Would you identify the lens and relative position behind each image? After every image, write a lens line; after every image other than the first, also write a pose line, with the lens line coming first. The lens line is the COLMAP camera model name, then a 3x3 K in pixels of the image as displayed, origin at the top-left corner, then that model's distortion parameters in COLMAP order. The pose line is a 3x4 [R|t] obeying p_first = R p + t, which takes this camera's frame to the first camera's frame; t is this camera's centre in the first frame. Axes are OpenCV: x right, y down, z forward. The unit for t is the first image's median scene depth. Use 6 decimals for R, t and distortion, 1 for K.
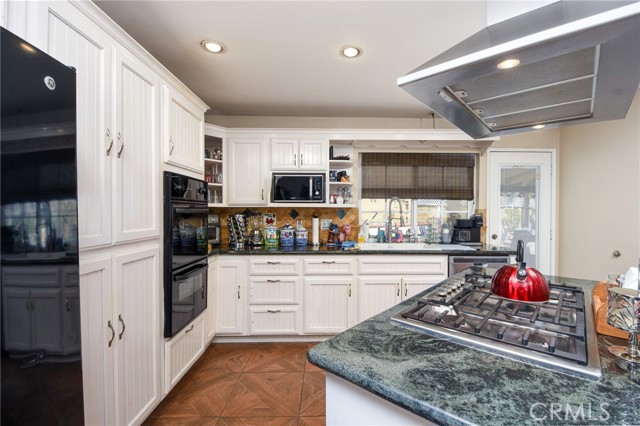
lens RADIAL K [[283.1, 0, 321.4], [0, 283.1, 213.3], [0, 0, 1]] dist [0.015507, -0.009860]
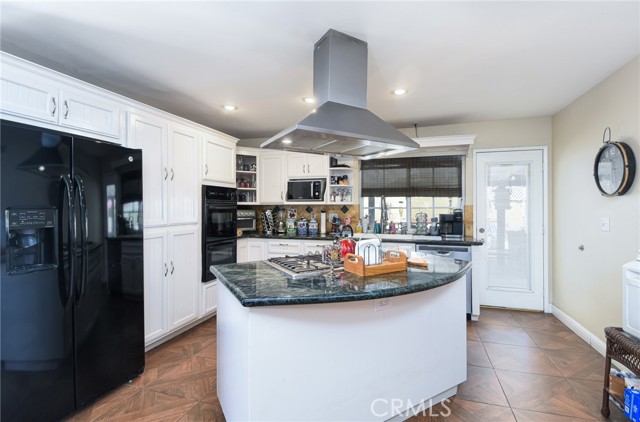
lens RADIAL K [[283.1, 0, 321.9], [0, 283.1, 206.8], [0, 0, 1]] dist [0.015507, -0.009860]
pose [[0.952819, -0.003798, -0.303516, 0.379066], [0.001170, 0.999960, -0.008838, 0.000774], [0.303538, 0.008066, 0.952785, -0.237890]]
